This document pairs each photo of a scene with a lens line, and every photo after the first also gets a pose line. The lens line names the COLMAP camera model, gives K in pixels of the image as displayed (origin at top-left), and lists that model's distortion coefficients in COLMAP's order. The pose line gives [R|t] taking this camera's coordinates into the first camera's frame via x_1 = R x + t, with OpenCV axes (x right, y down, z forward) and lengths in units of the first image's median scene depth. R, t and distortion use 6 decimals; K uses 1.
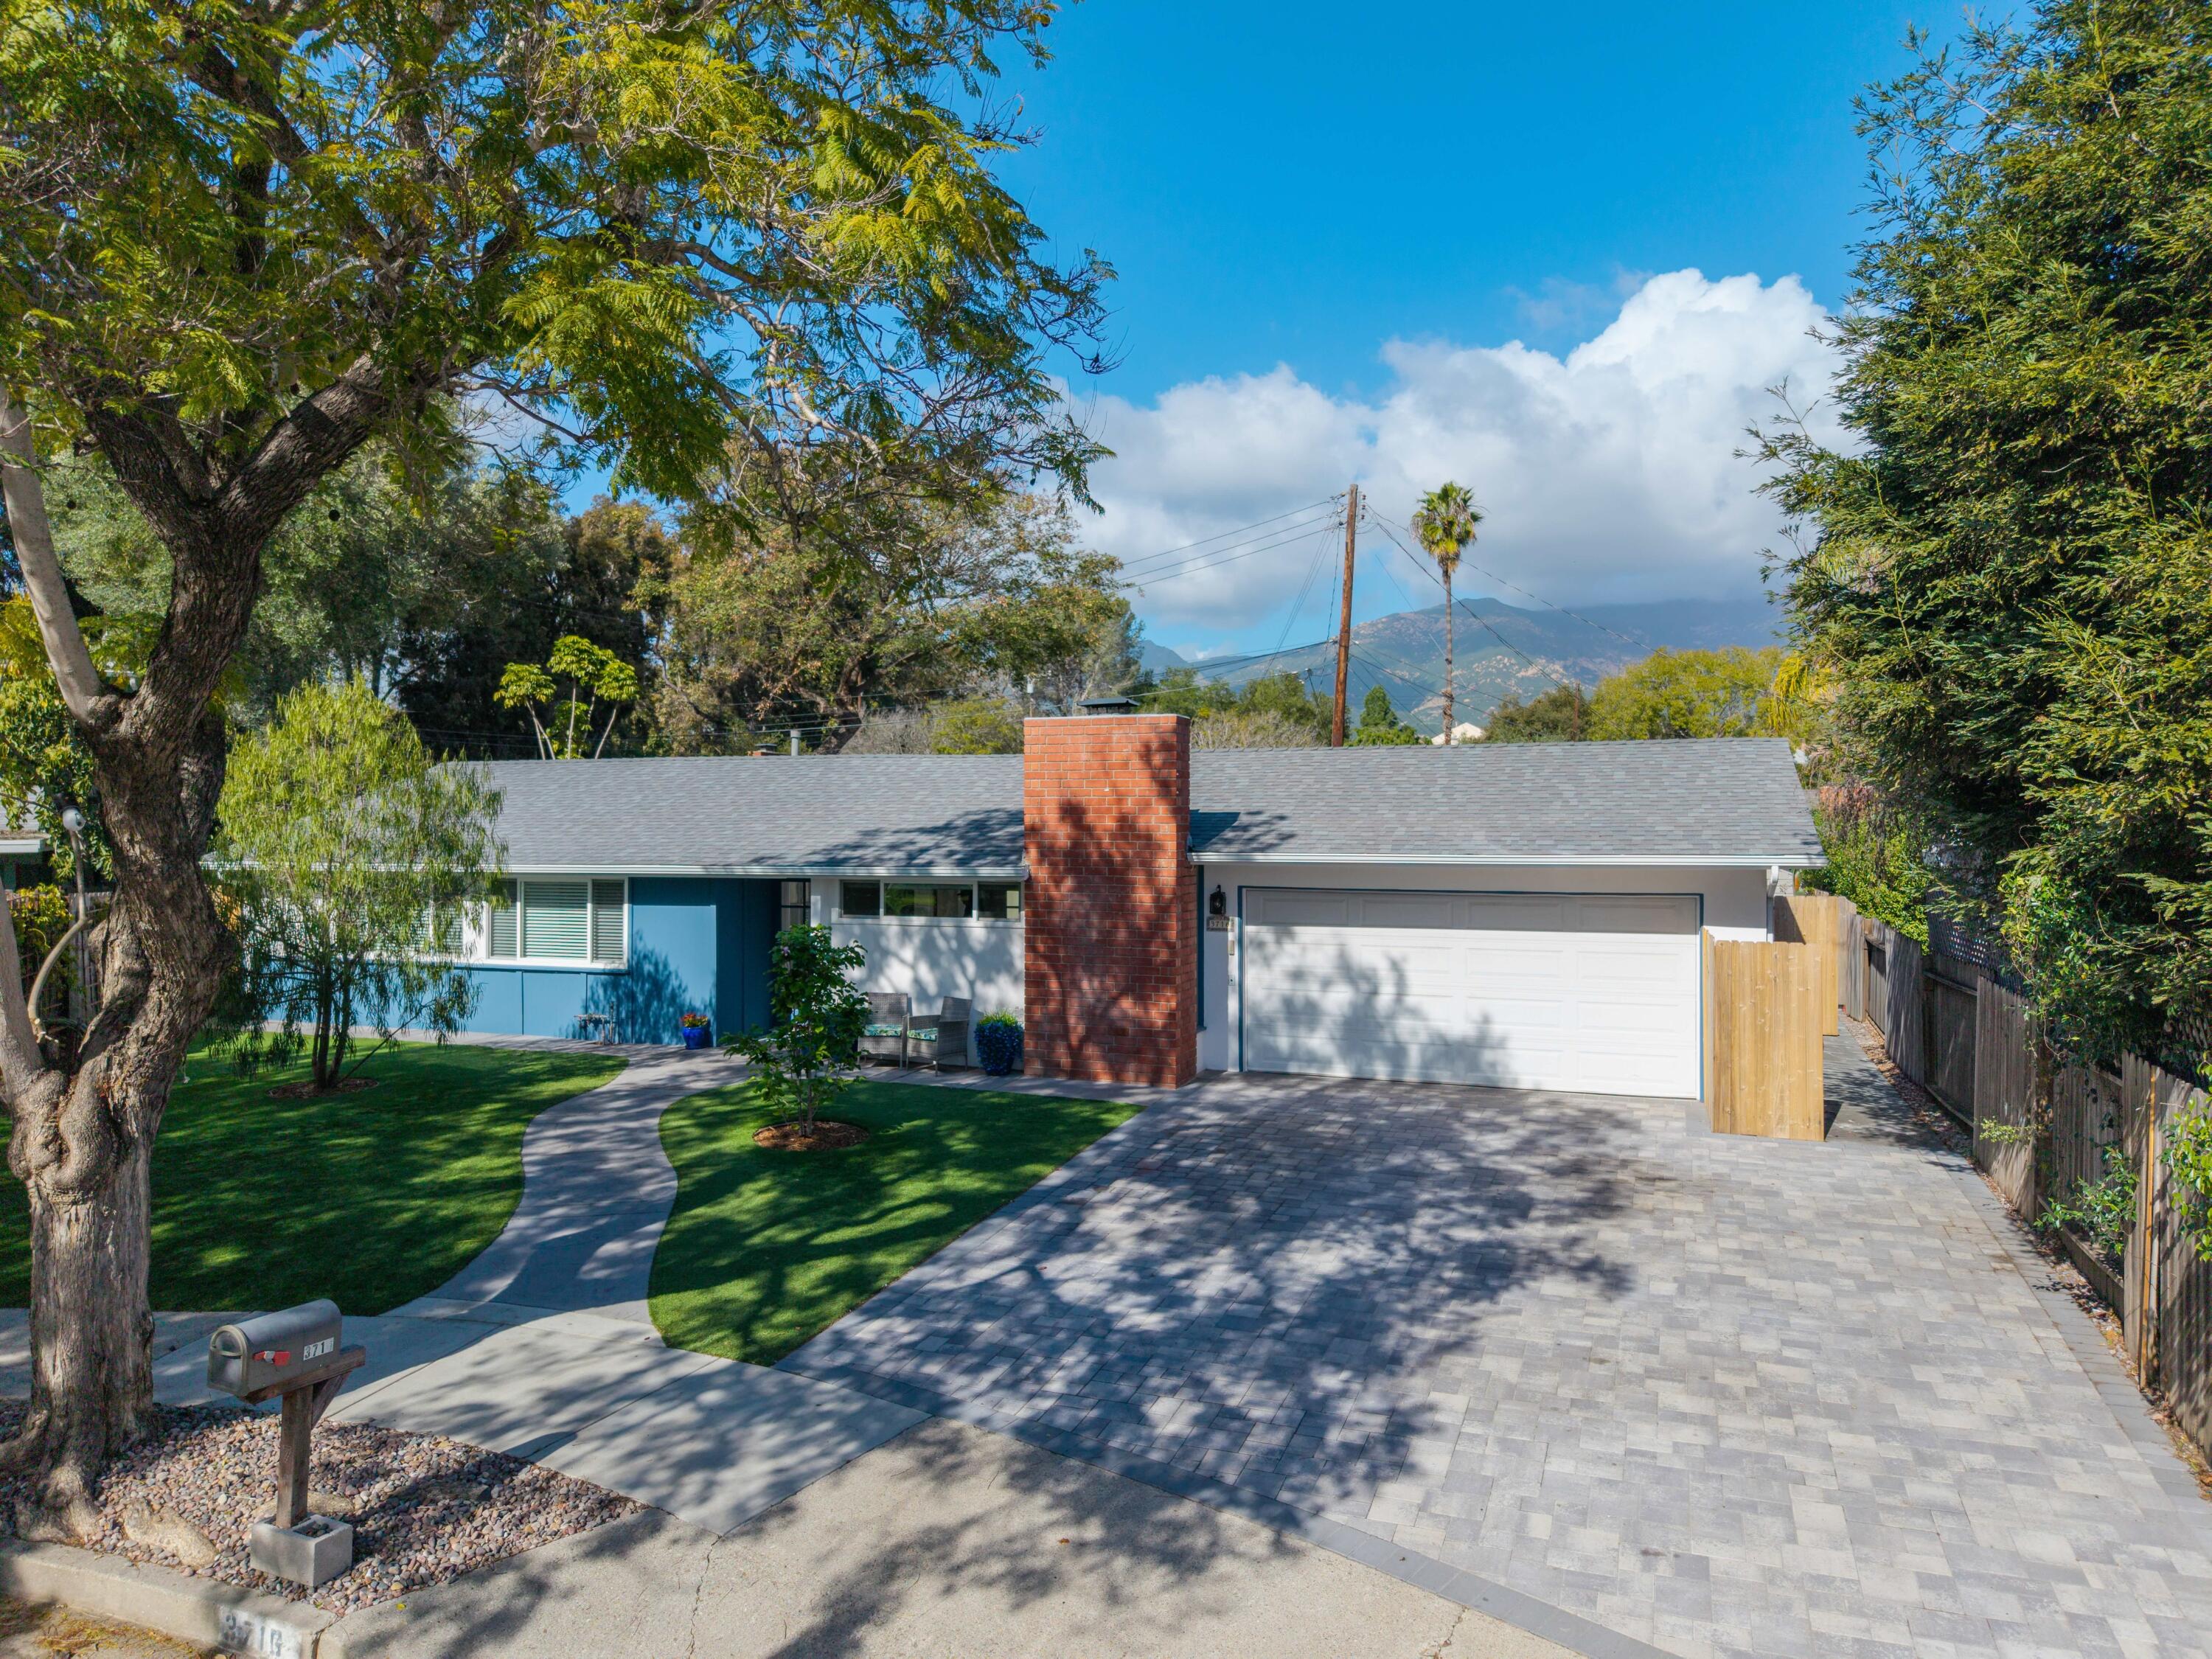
lens RADIAL K [[1579.9, 0, 1106.0], [0, 1579.9, 829.5], [0, 0, 1]] dist [0.207407, -0.001135]
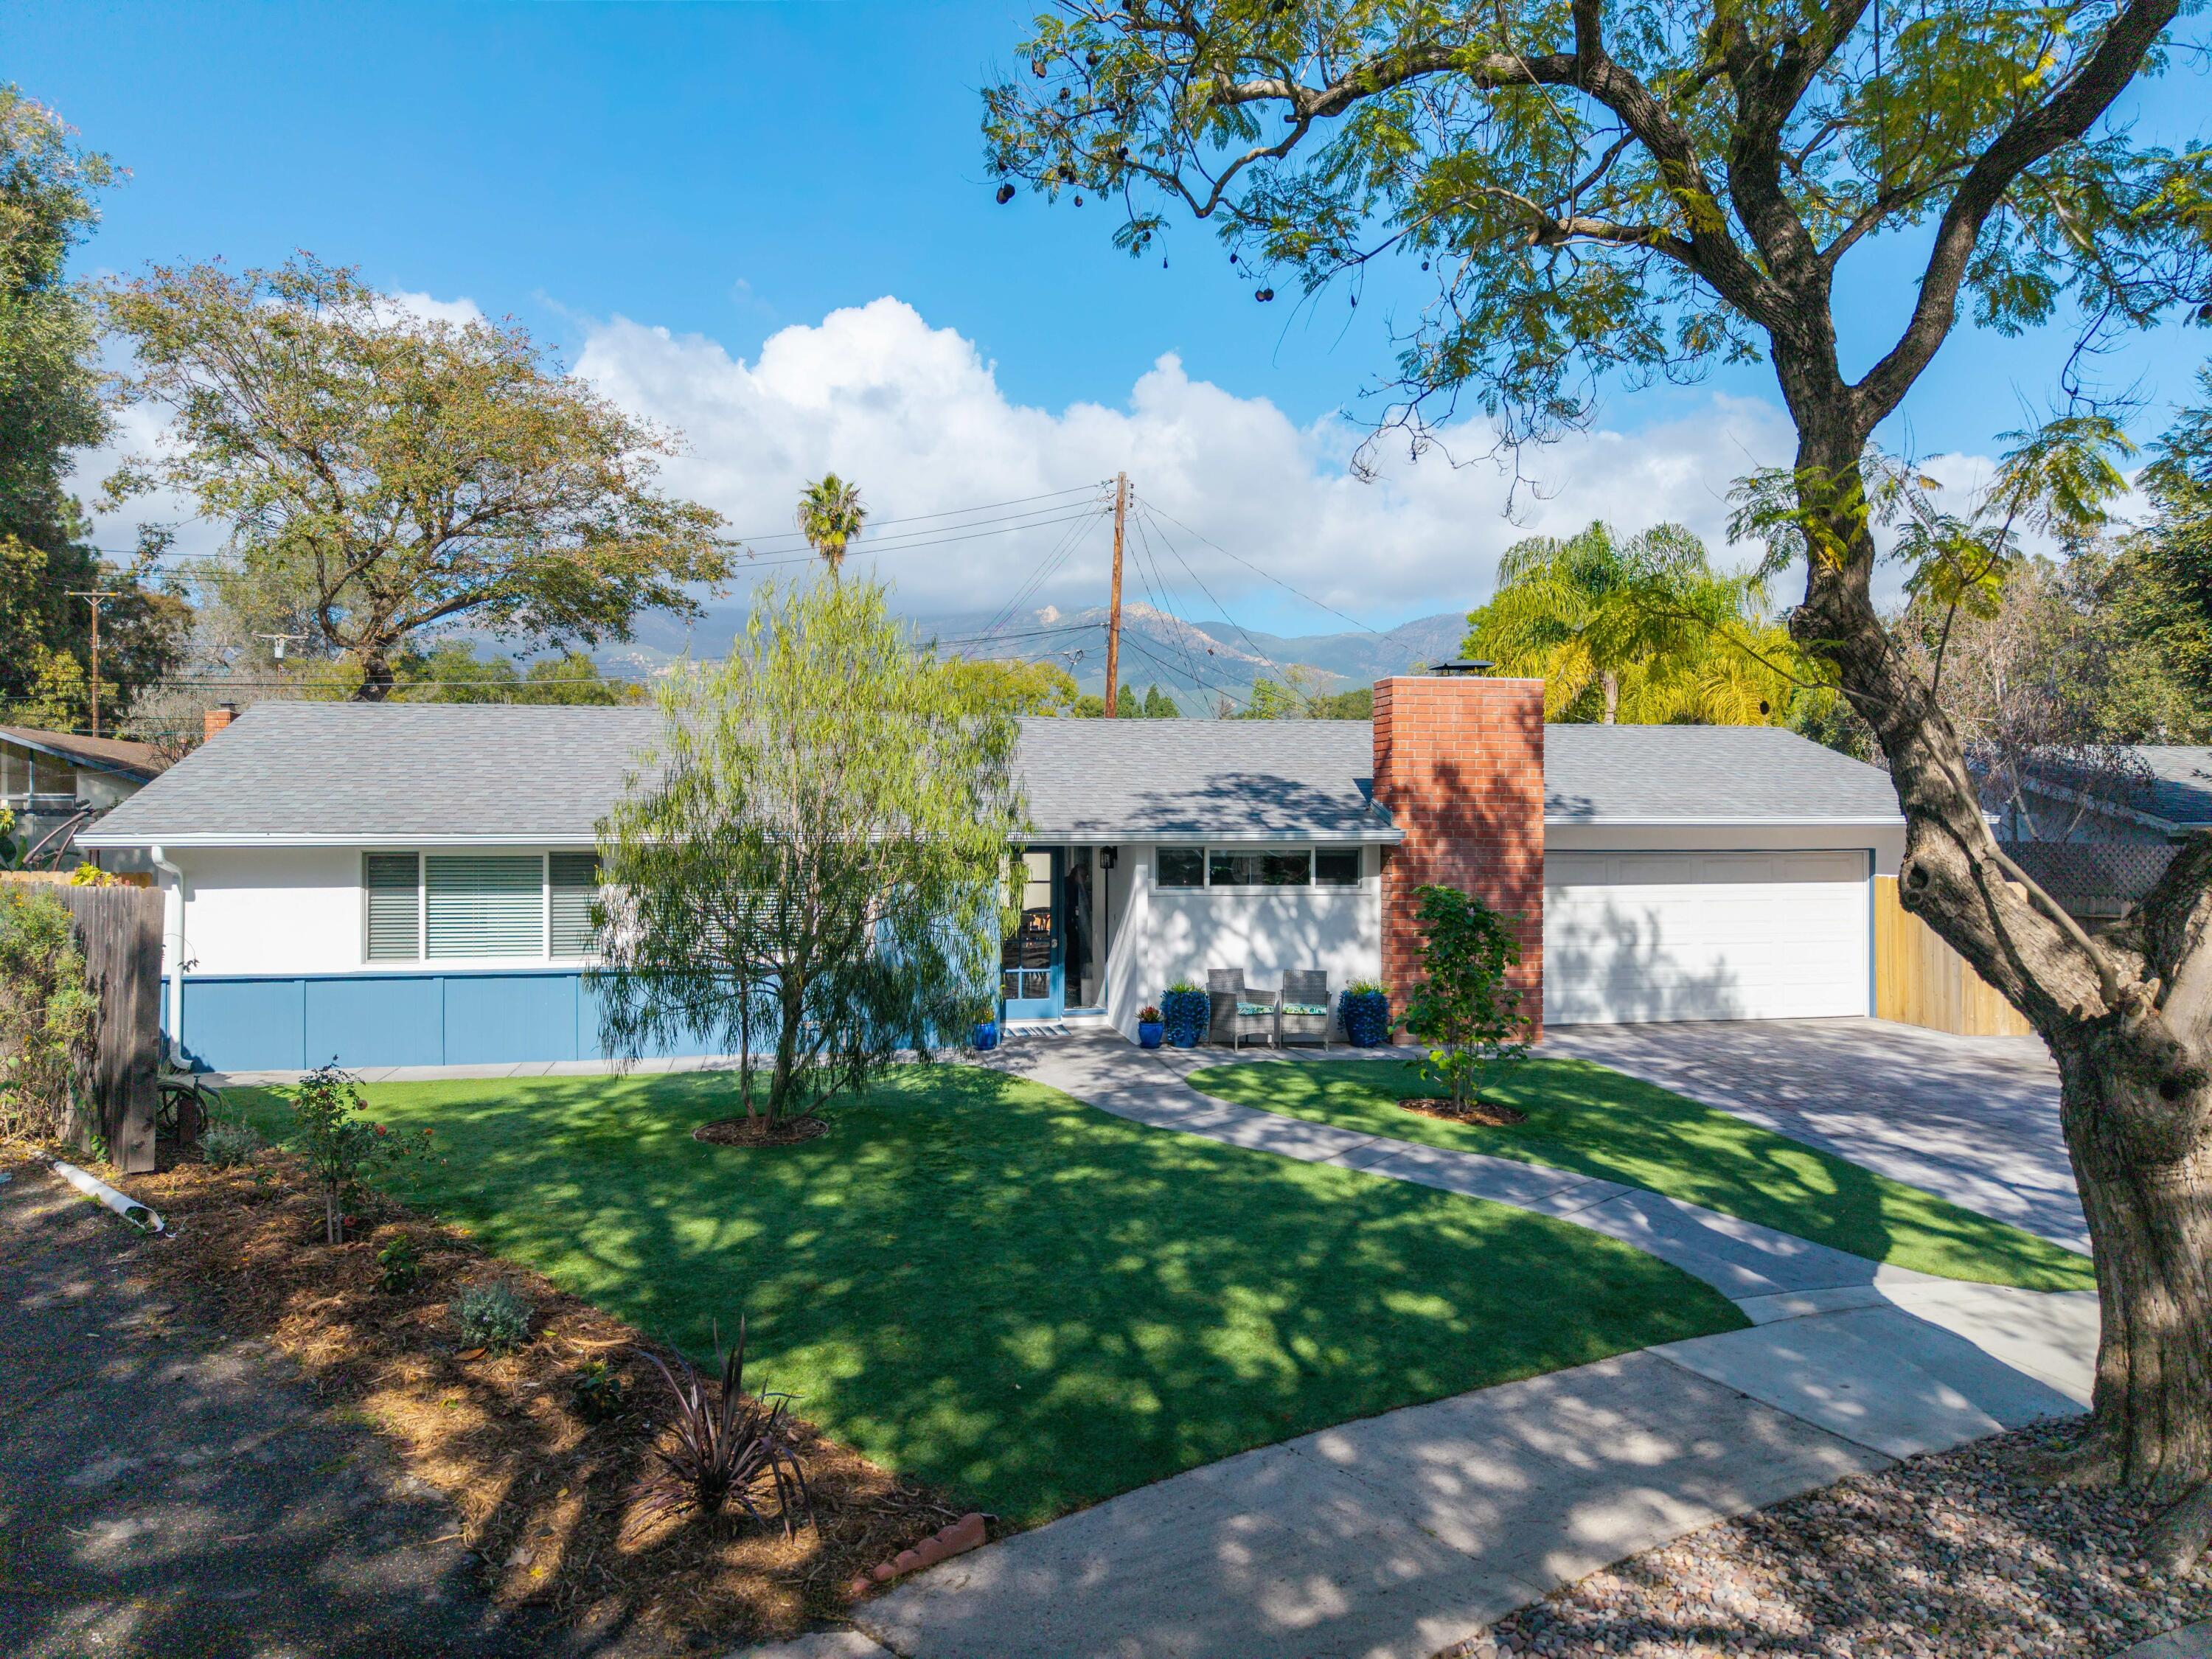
lens RADIAL K [[1542.1, 0, 1106.0], [0, 1542.1, 829.5], [0, 0, 1]] dist [0.055384, -0.035822]
pose [[0.842161, -0.002763, 0.539219, -0.701533], [0.000357, 0.999990, 0.004566, 0.019147], [-0.539226, -0.003653, 0.842153, 0.294240]]
